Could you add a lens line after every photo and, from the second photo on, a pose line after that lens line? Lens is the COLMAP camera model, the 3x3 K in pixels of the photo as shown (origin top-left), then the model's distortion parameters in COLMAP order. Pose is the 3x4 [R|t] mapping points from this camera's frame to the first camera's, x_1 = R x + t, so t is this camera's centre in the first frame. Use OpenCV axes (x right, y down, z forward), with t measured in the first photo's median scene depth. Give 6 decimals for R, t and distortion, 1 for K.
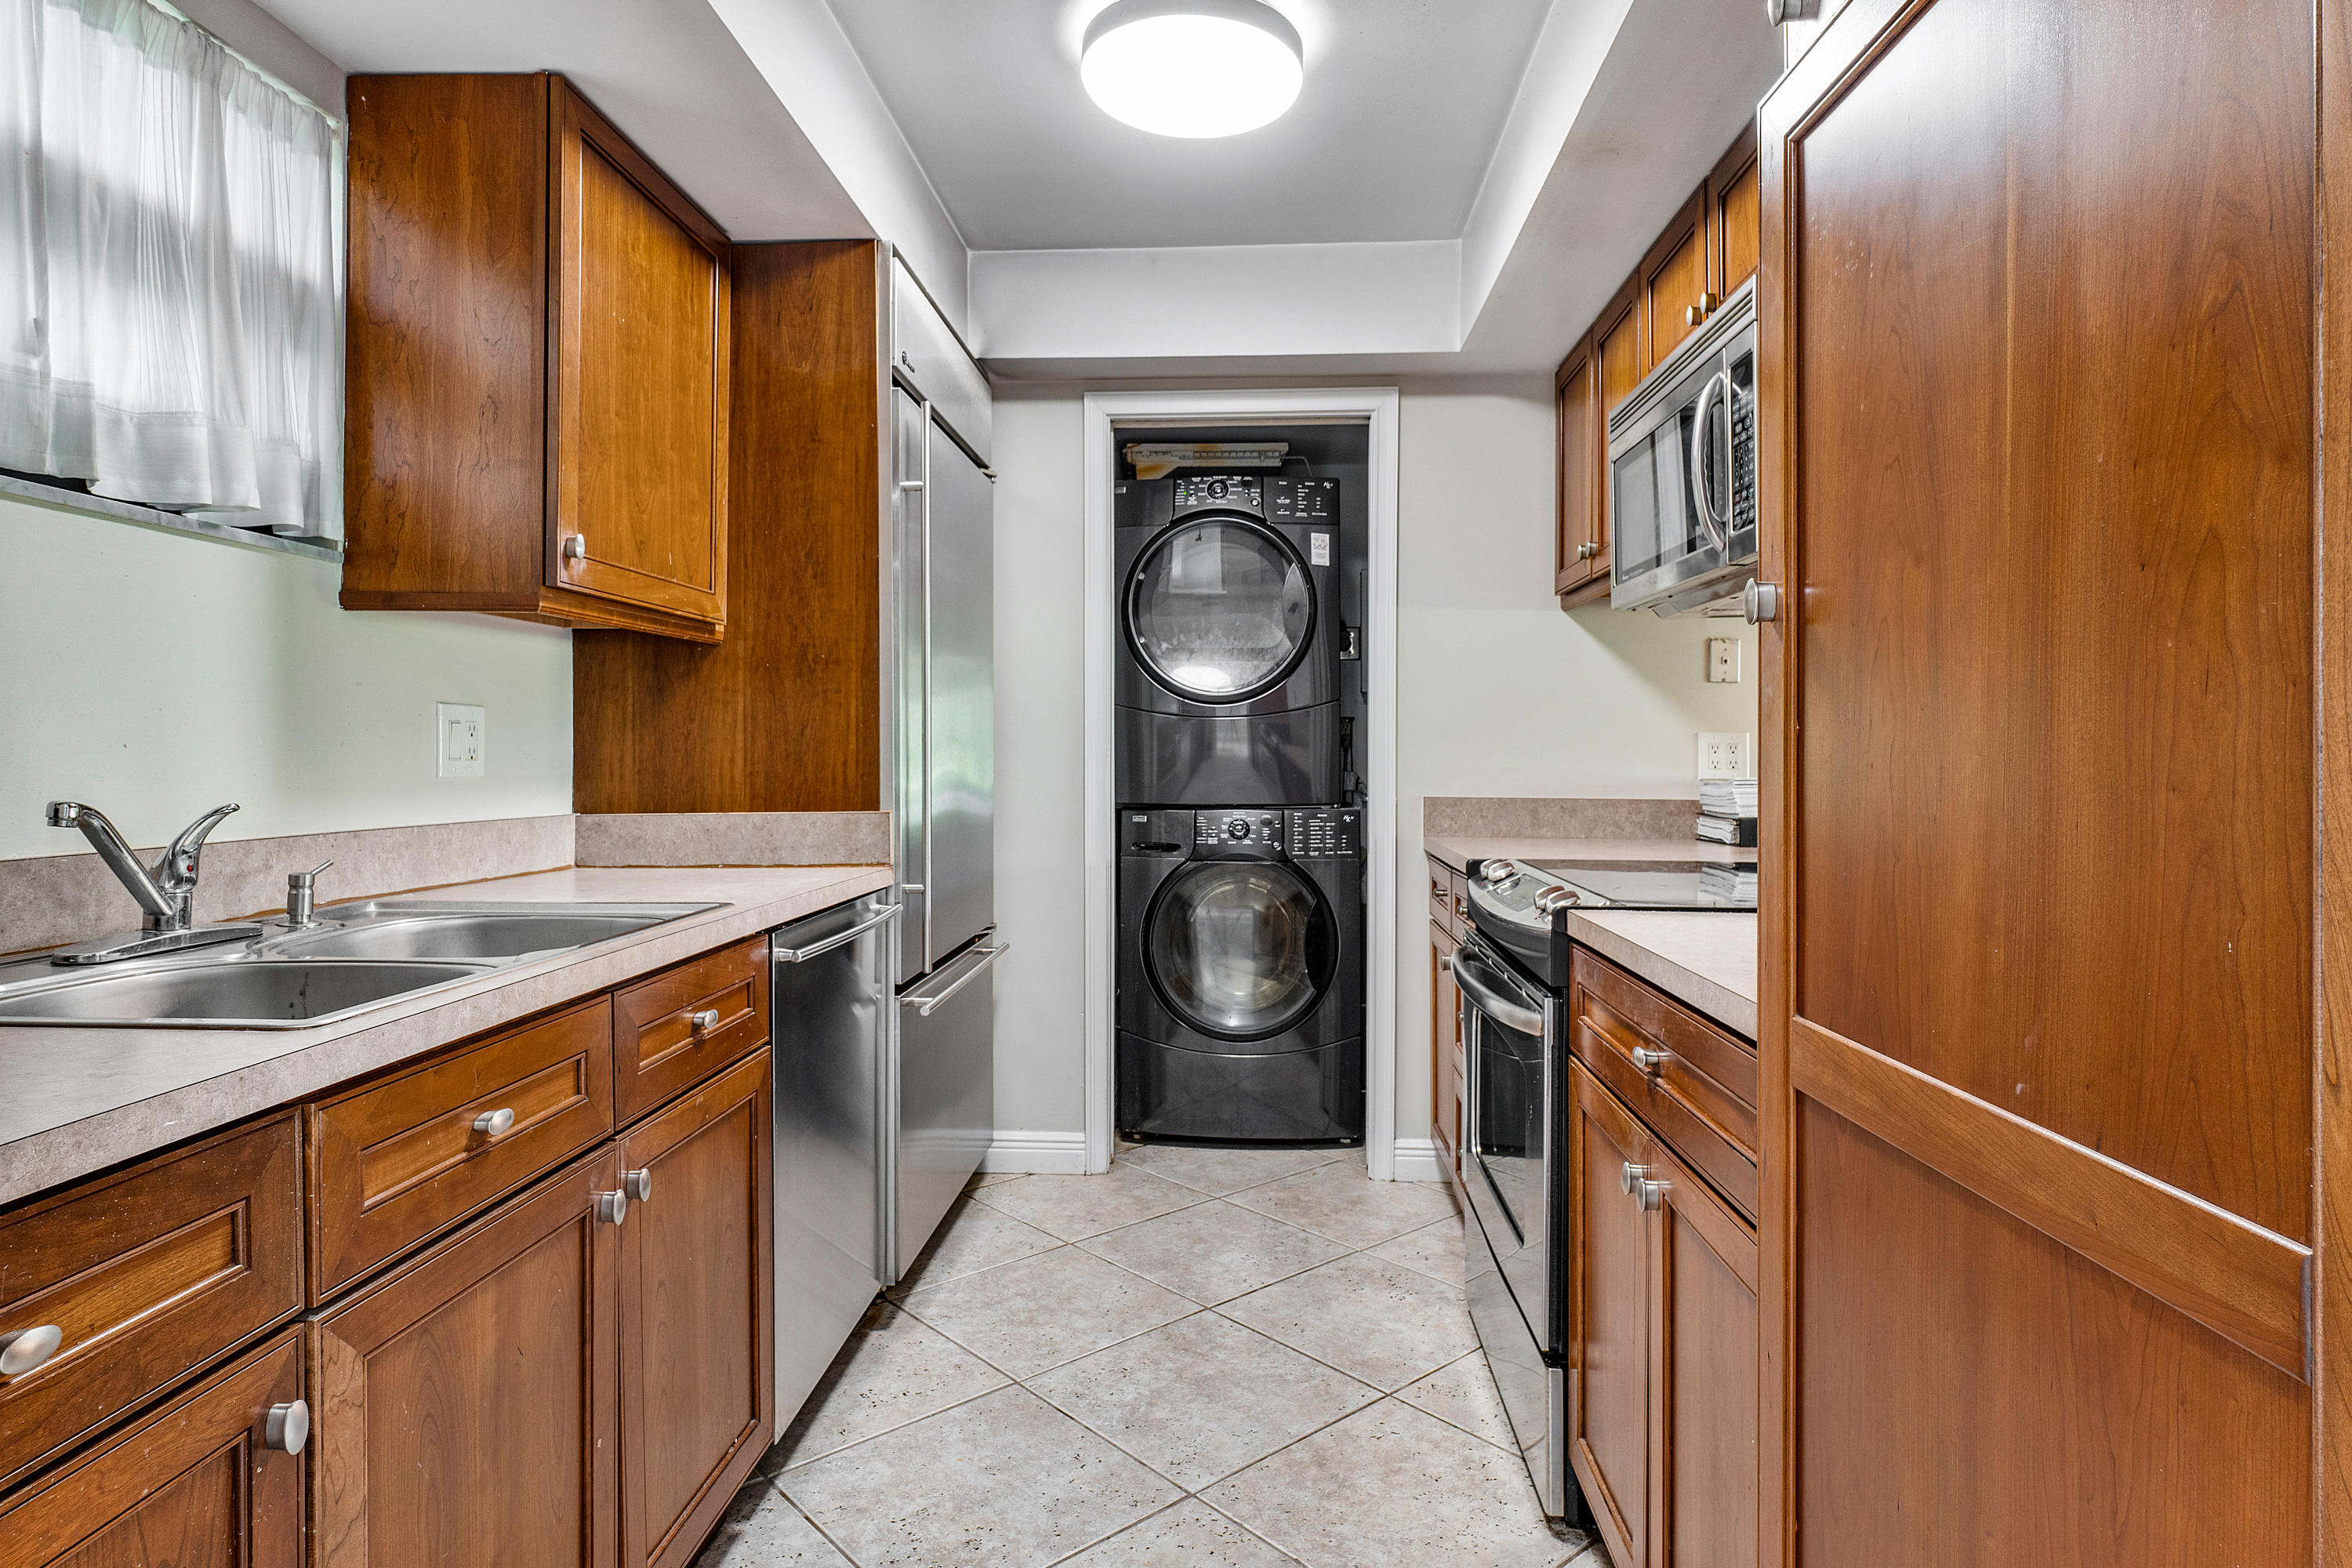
lens RADIAL K [[1262.6, 0, 1152.8], [0, 1262.6, 767.8], [0, 0, 1]] dist [-0.008209, 0.002750]
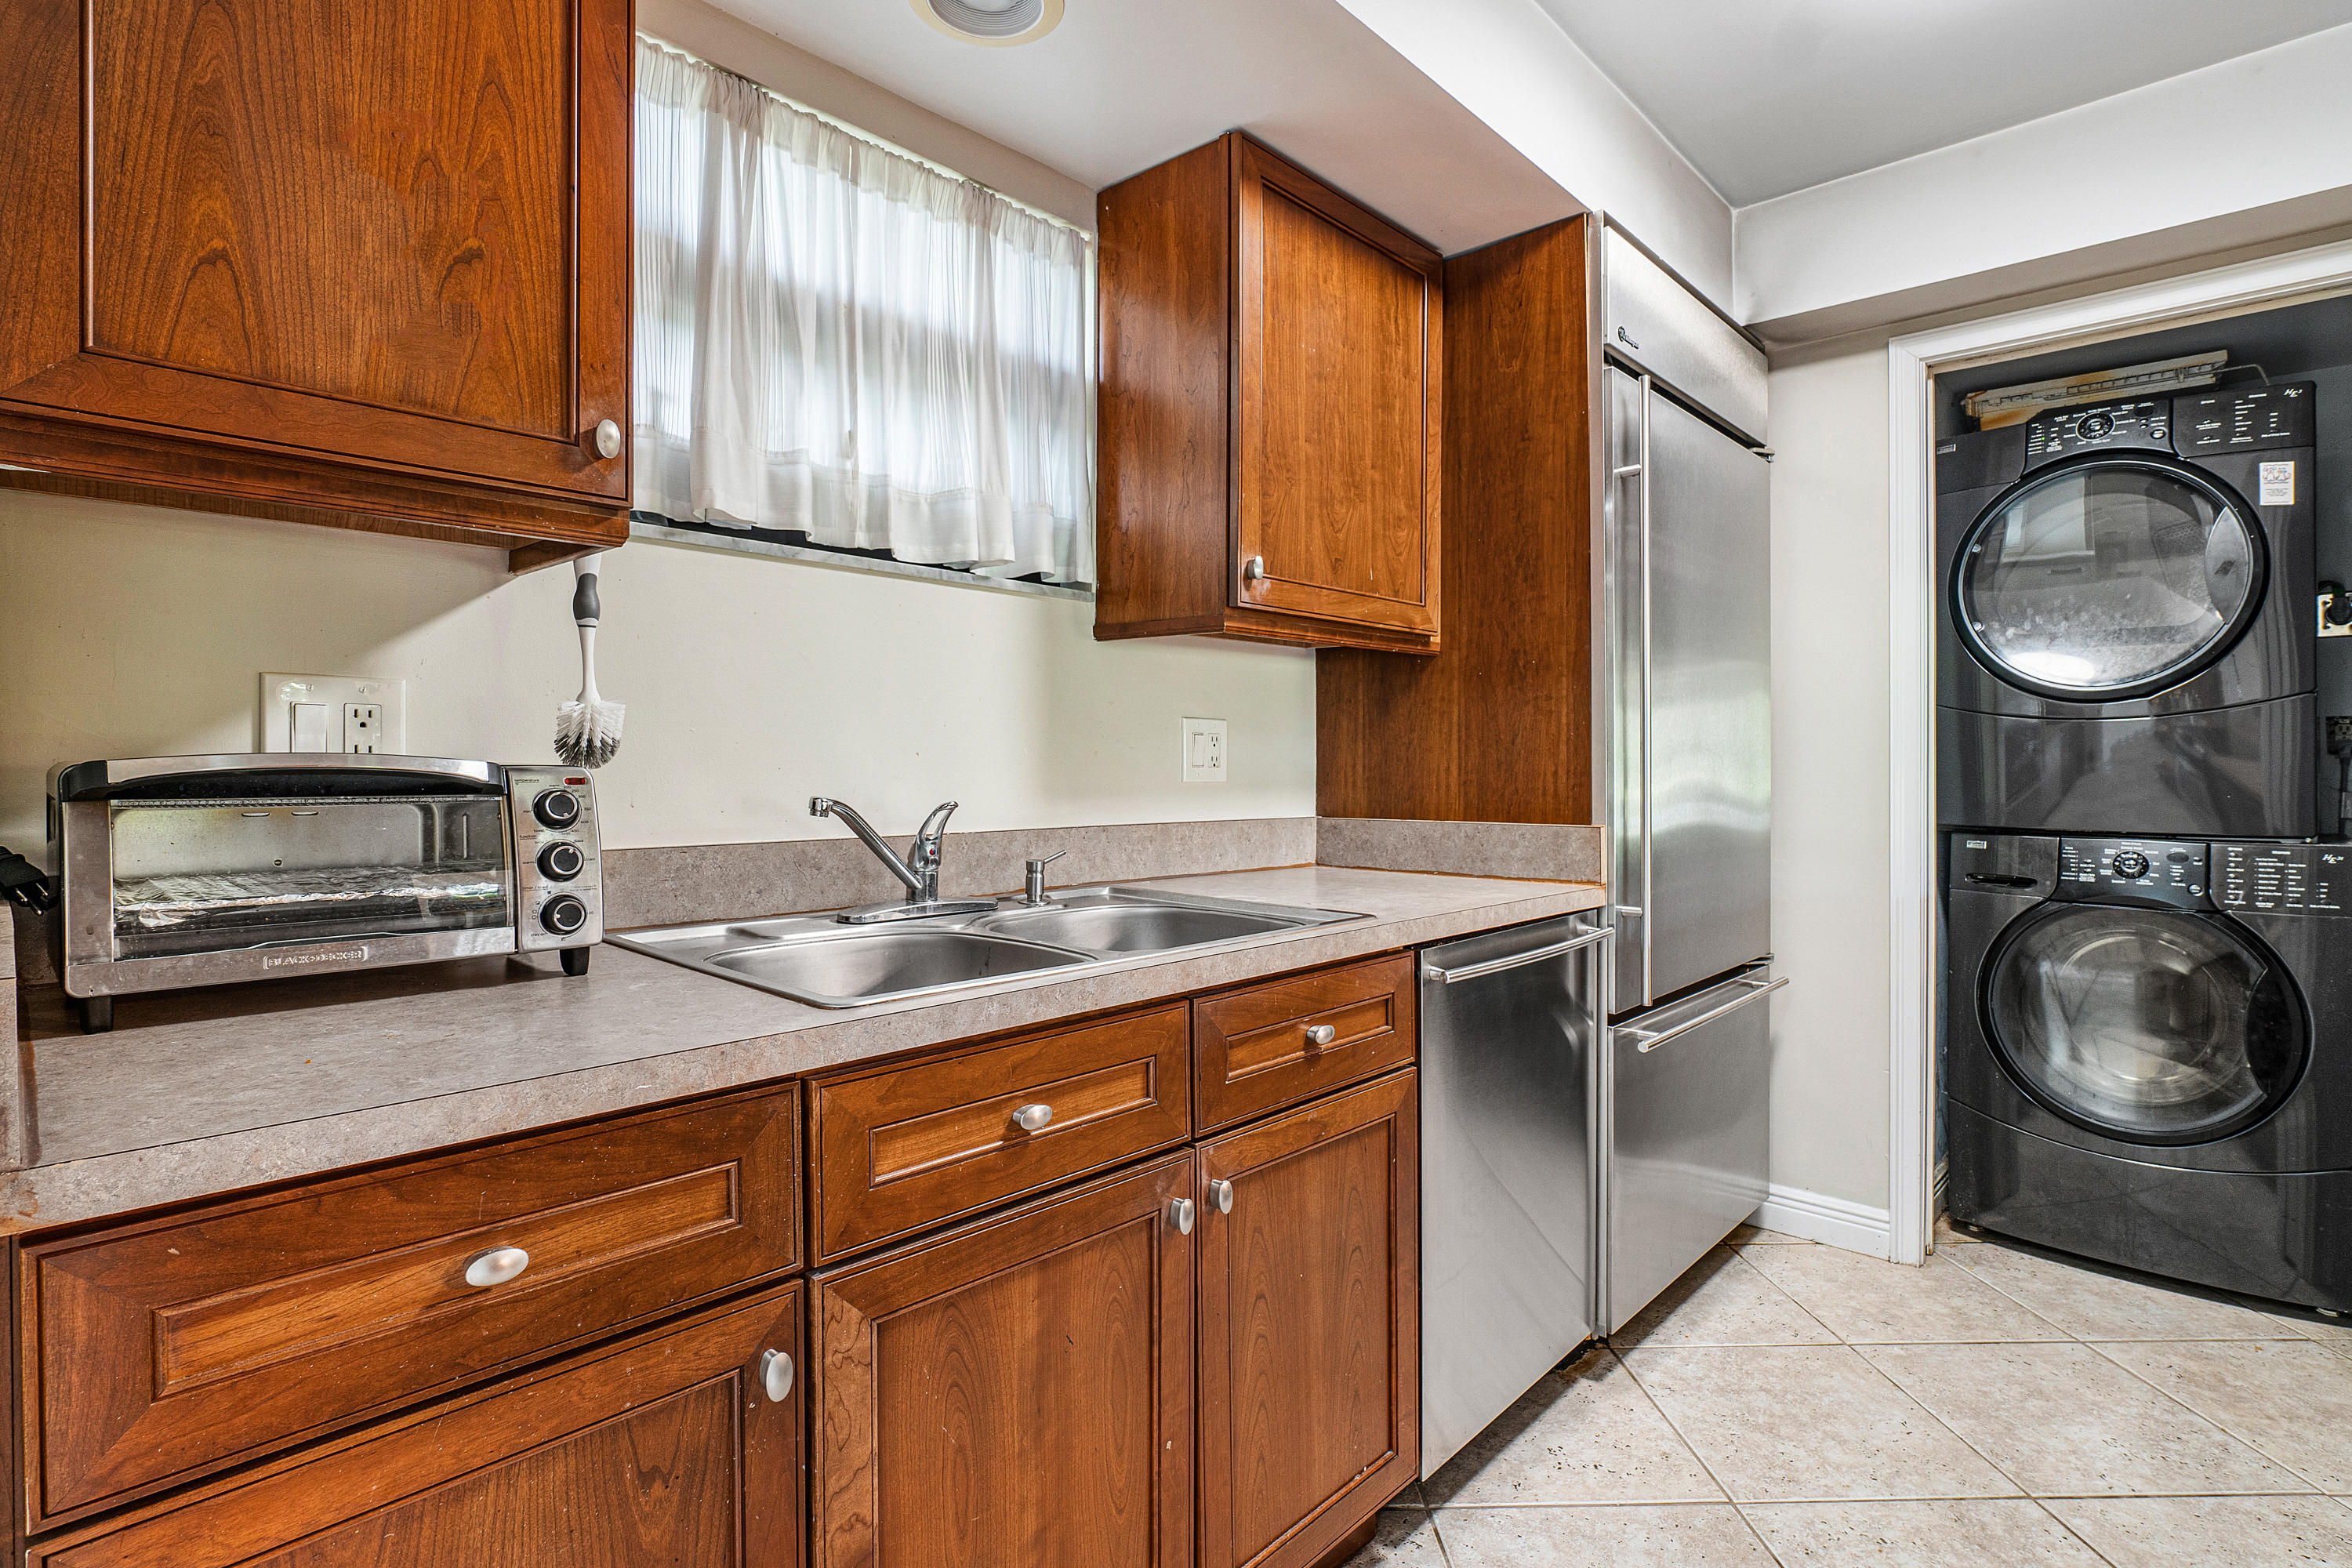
lens RADIAL K [[1123.9, 0, 1192.2], [0, 1123.9, 765.8], [0, 0, 1]] dist [-0.013470, 0.004221]
pose [[0.777924, 0.007142, -0.628317, 0.073582], [-0.012575, 0.999912, -0.004204, -0.002210], [0.628232, 0.011171, 0.777946, 0.168174]]
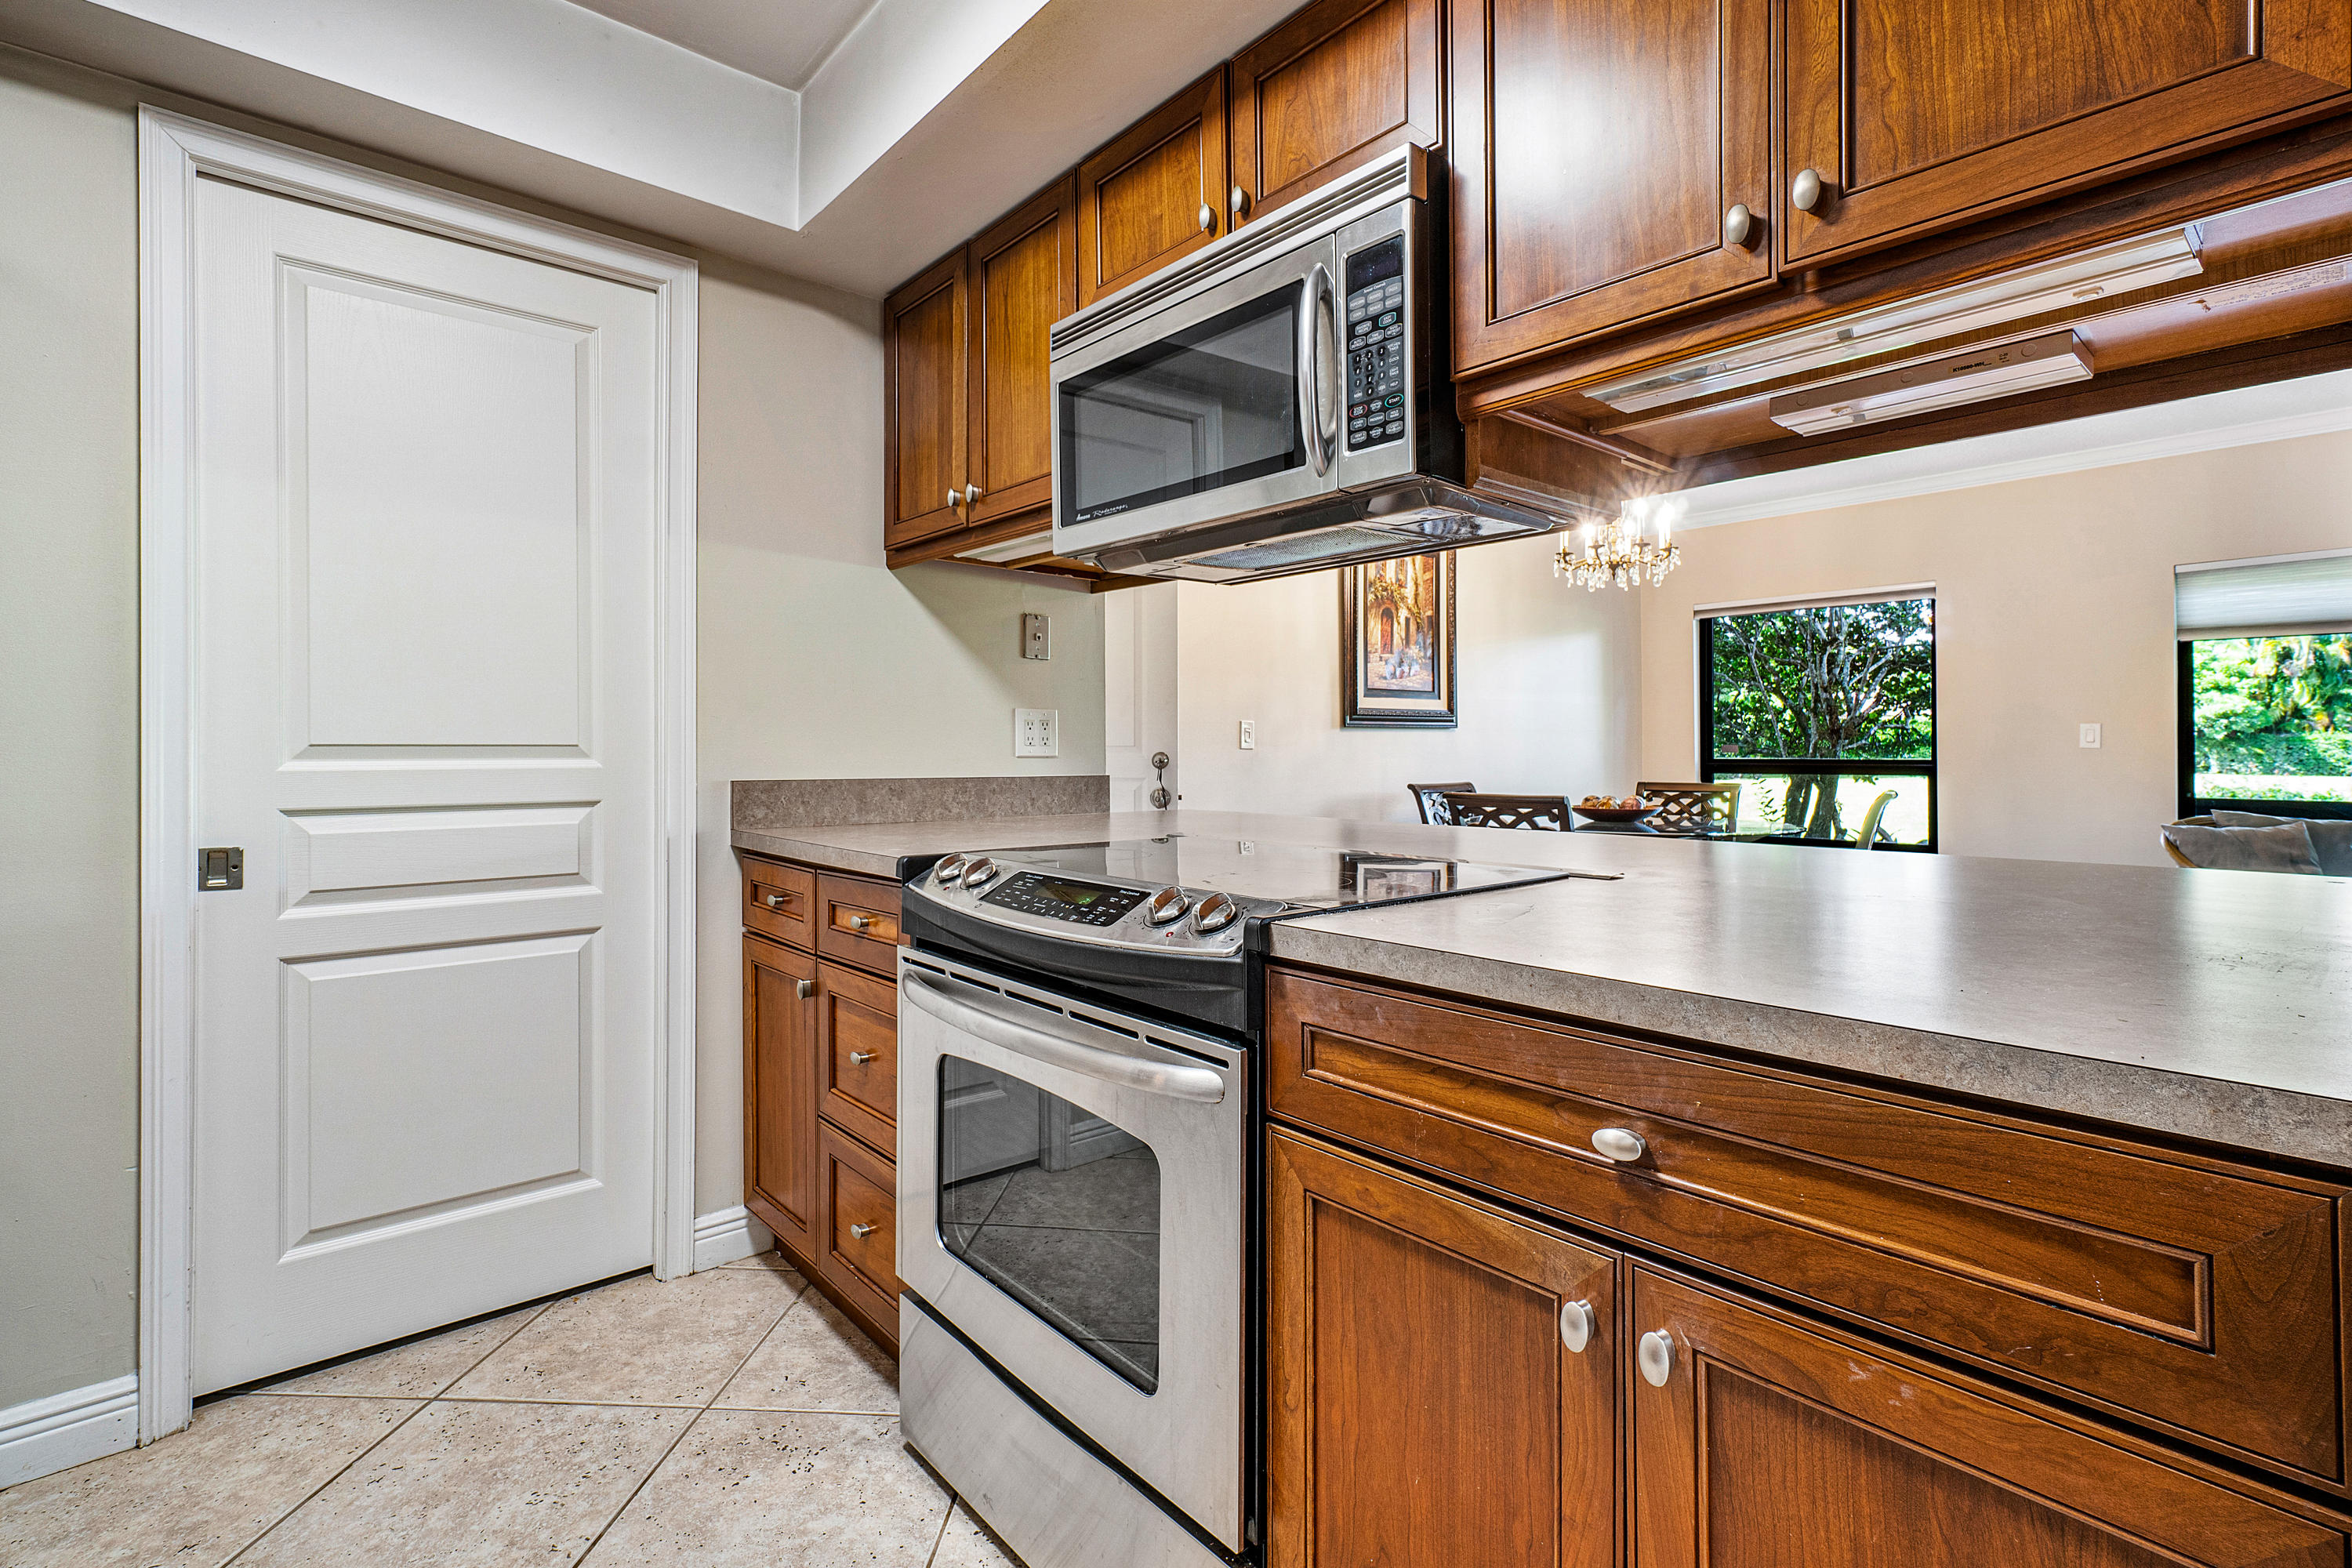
lens RADIAL K [[1037.3, 0, 1125.6], [0, 1037.3, 744.6], [0, 0, 1]] dist [-0.002385, -0.000695]
pose [[0.698623, 0.000056, 0.715490, -0.112011], [0.011820, 0.999863, -0.011619, 0.013745], [-0.715393, 0.016574, 0.698526, 0.484713]]
